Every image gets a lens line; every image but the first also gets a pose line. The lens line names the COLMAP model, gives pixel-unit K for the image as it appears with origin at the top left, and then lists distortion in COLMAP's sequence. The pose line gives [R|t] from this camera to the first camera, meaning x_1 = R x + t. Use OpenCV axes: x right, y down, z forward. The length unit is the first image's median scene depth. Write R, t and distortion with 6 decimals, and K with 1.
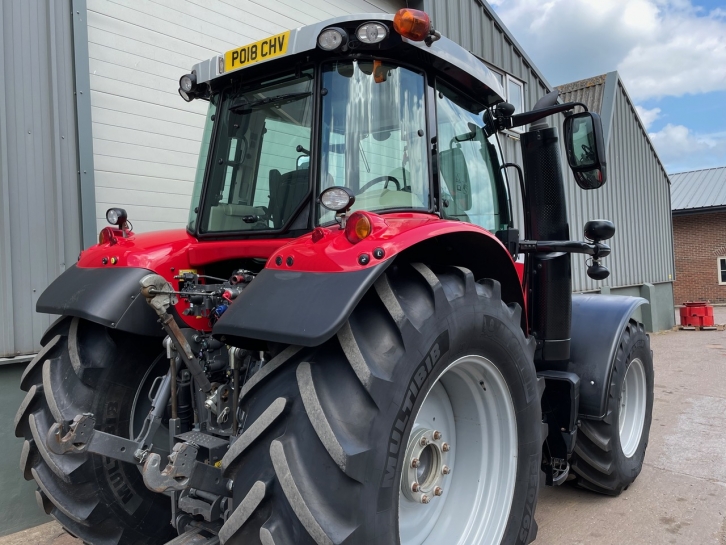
lens RADIAL K [[570.6, 0, 377.9], [0, 570.6, 272.4], [0, 0, 1]] dist [0.099266, -0.125035]
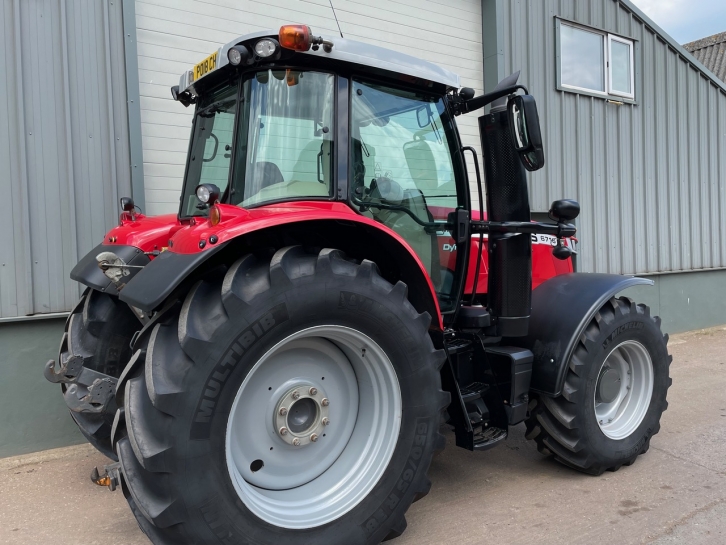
lens RADIAL K [[570.6, 0, 377.9], [0, 570.6, 272.4], [0, 0, 1]] dist [0.099266, -0.125035]
pose [[0.958812, 0.022670, -0.283136, 0.473350], [-0.008026, 0.998574, 0.052773, -0.020588], [0.283929, -0.048326, 0.957627, -0.067503]]
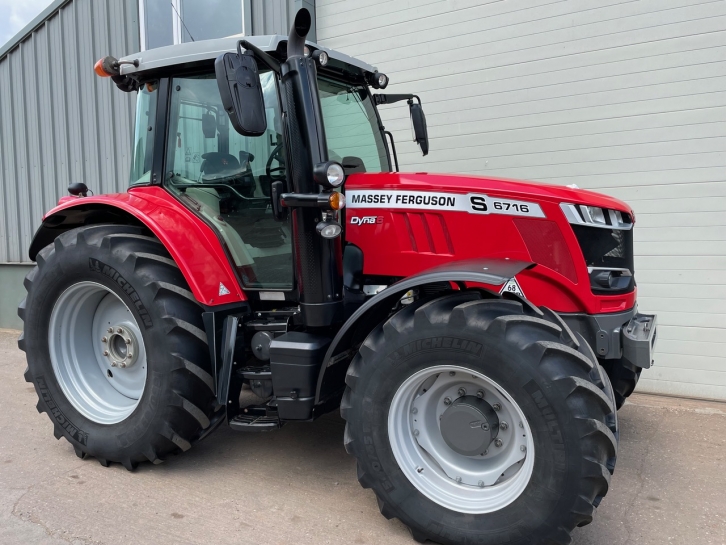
lens RADIAL K [[570.6, 0, 363.0], [0, 570.6, 272.5], [0, 0, 1]] dist [0.094736, -0.128348]
pose [[0.196237, 0.107035, -0.974697, 1.531884], [0.022526, 0.993270, 0.113610, -0.038660], [0.980298, -0.044251, 0.192505, 1.173936]]
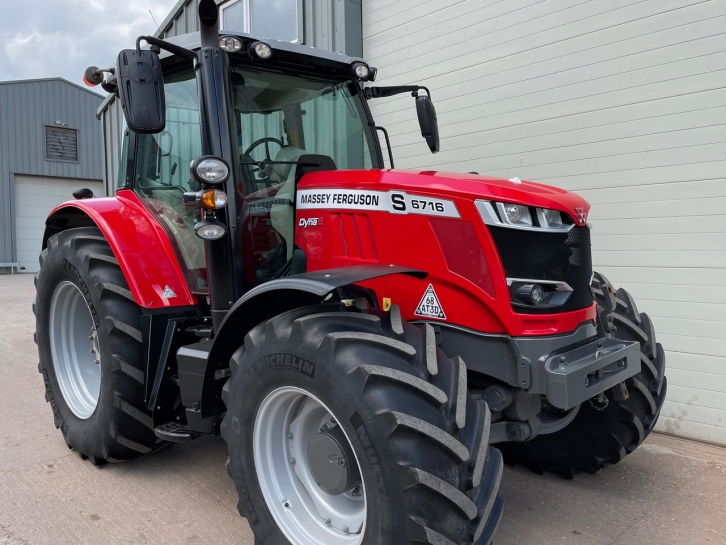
lens RADIAL K [[570.6, 0, 377.9], [0, 570.6, 272.4], [0, 0, 1]] dist [0.099266, -0.125035]
pose [[-0.080736, 0.093623, -0.992329, 1.440739], [0.026288, 0.995433, 0.091777, -0.010186], [0.996389, -0.018677, -0.082828, 1.678326]]
